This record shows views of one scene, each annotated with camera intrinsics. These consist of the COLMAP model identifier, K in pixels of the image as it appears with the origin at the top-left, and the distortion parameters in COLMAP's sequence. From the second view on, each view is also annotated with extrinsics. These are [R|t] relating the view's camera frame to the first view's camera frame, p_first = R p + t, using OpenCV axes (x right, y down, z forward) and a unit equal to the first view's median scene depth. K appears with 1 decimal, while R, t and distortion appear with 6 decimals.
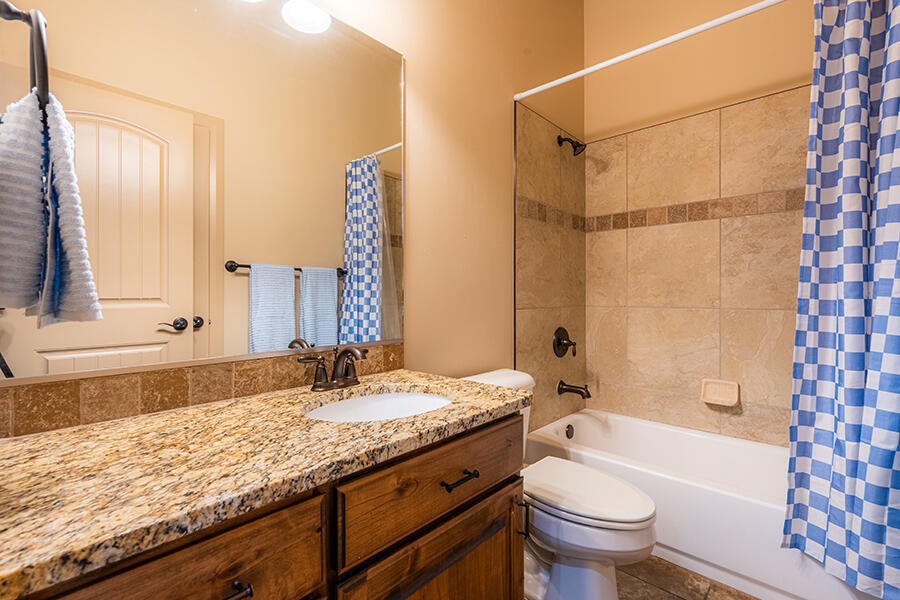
lens RADIAL K [[404.1, 0, 447.3], [0, 404.1, 298.3], [0, 0, 1]] dist [-0.001079, 0.000024]
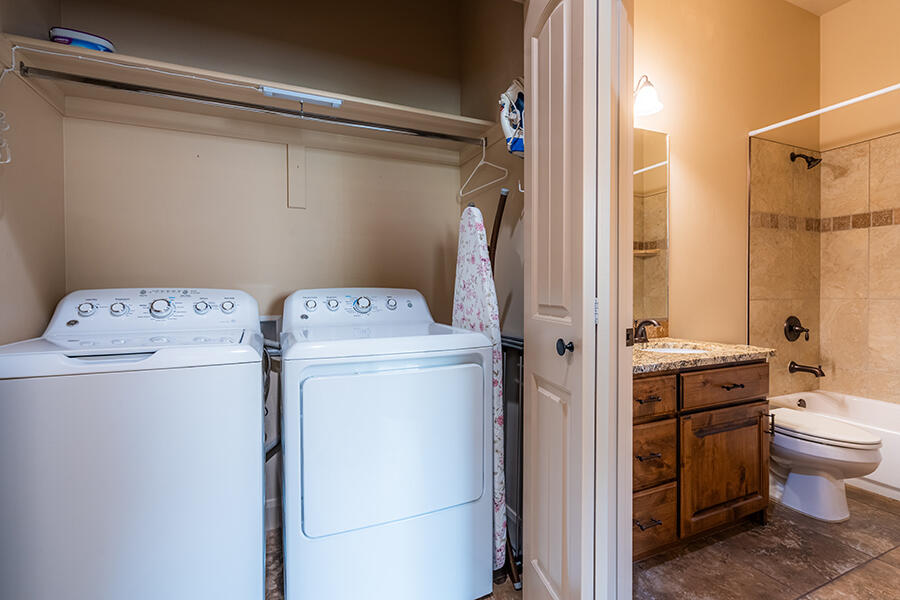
lens RADIAL K [[404.1, 0, 447.3], [0, 404.1, 298.3], [0, 0, 1]] dist [-0.001079, 0.000024]
pose [[0.913979, 0.001711, -0.405758, -0.167268], [0.004039, 0.999903, 0.013312, 0.000172], [0.405742, -0.013806, 0.913884, -0.500348]]
